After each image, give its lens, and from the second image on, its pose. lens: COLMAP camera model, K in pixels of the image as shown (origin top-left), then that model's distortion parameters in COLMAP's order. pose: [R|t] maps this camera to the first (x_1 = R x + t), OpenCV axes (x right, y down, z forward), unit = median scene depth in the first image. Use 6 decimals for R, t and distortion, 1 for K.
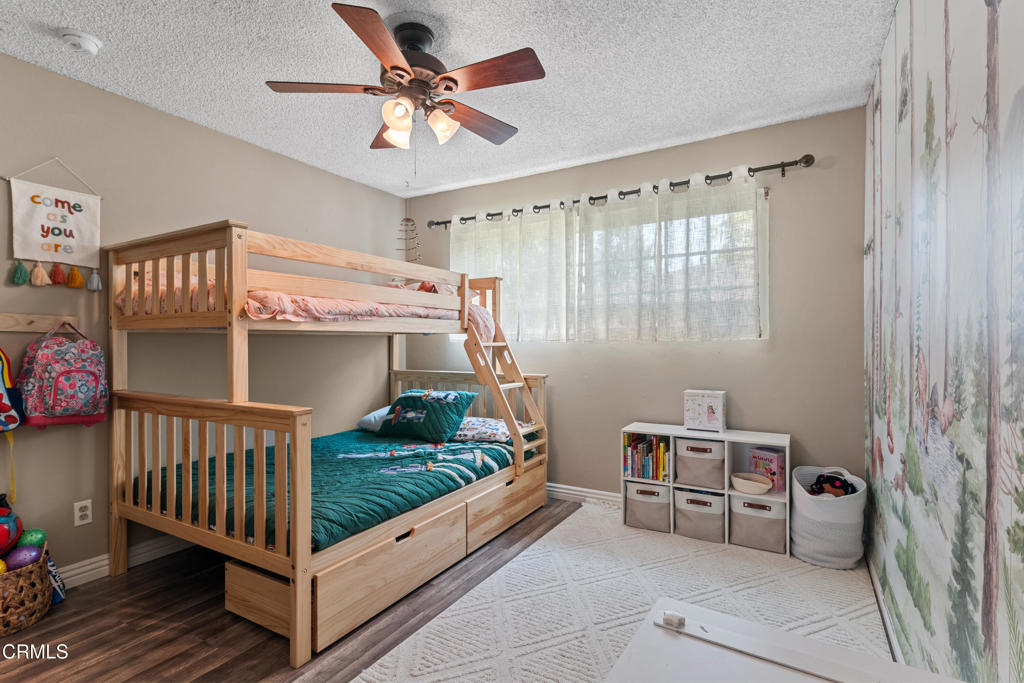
lens RADIAL K [[489.3, 0, 512.0], [0, 489.3, 341.5], [0, 0, 1]] dist [-0.001469, -0.000253]
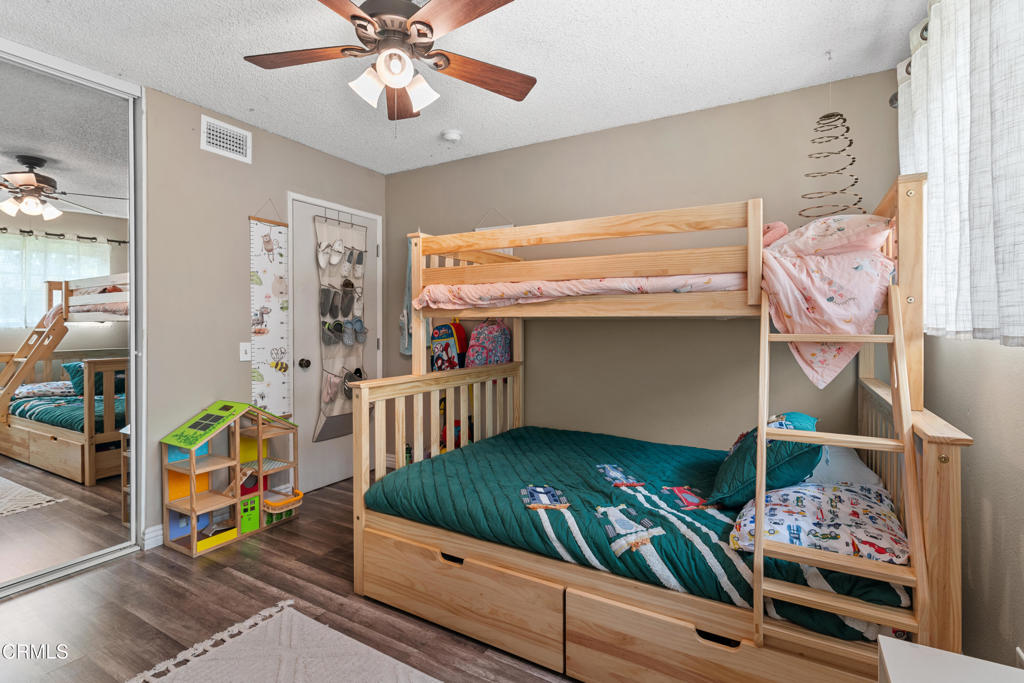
lens RADIAL K [[481.7, 0, 514.7], [0, 481.7, 323.2], [0, 0, 1]] dist [0.001401, 0.000094]
pose [[0.006440, 0.002234, -0.999977, 0.620275], [-0.004415, 0.999988, 0.002205, -0.013078], [0.999970, 0.004401, 0.006450, 1.110937]]
